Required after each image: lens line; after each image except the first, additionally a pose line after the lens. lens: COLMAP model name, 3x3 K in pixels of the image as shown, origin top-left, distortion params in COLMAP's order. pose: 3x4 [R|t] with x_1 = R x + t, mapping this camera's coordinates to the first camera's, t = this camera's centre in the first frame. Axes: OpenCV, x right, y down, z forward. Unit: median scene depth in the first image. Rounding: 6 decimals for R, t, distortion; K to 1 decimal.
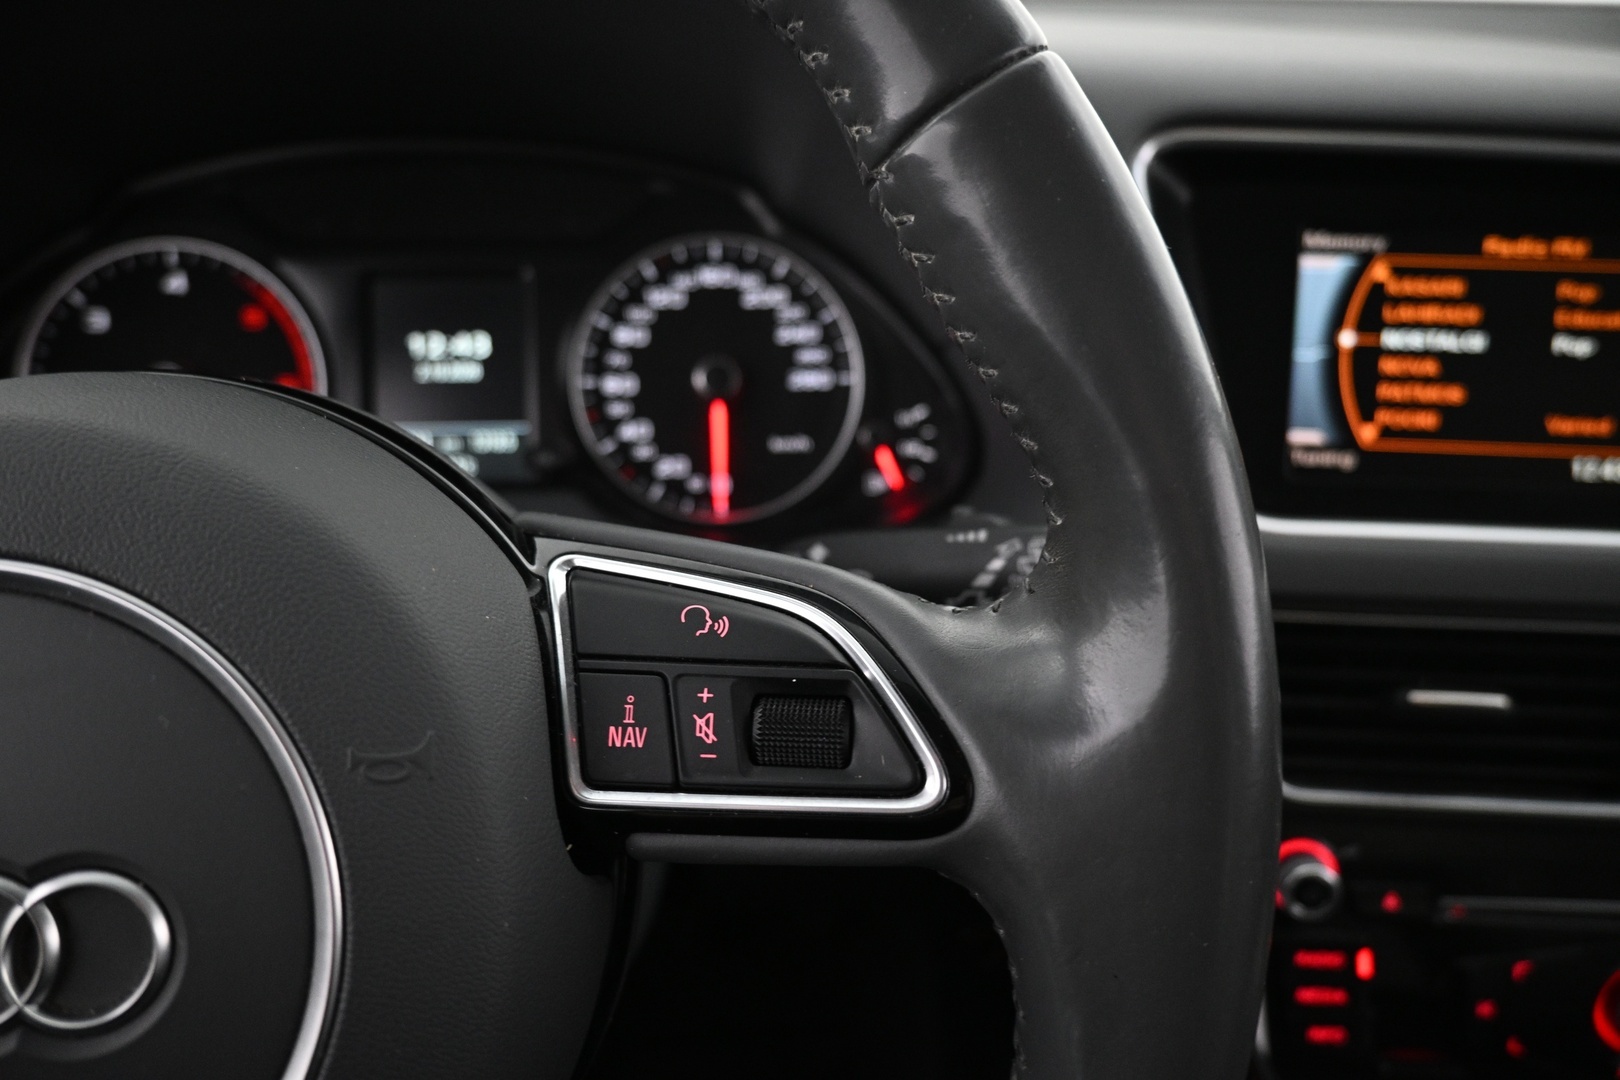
lens RADIAL K [[1061.2, 0, 930.2], [0, 1061.2, 536.1], [0, 0, 1]] dist [0.000665, 0.002480]
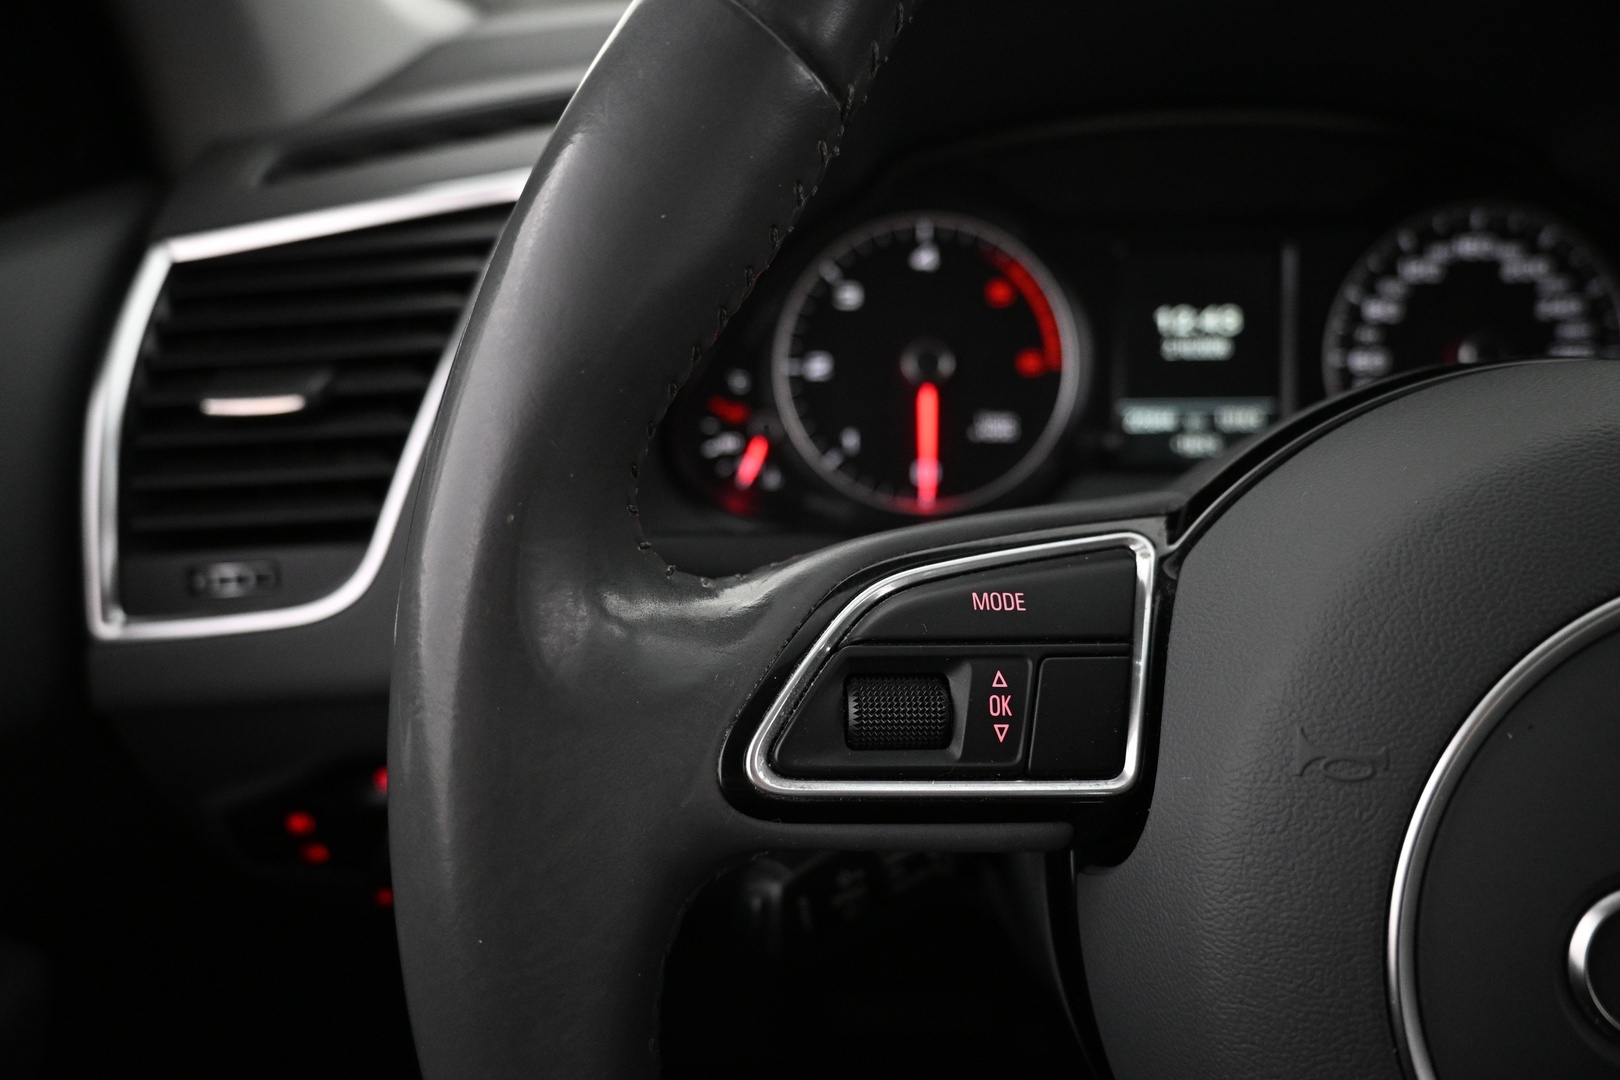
lens RADIAL K [[1084.3, 0, 810.0], [0, 1084.3, 540.0], [0, 0, 1]] dist [-0.006197, -0.004686]
pose [[0.993075, 0.018004, -0.116095, -0.688757], [-0.016615, 0.999778, 0.012920, 0.014784], [0.116302, -0.010902, 0.993154, -0.032056]]
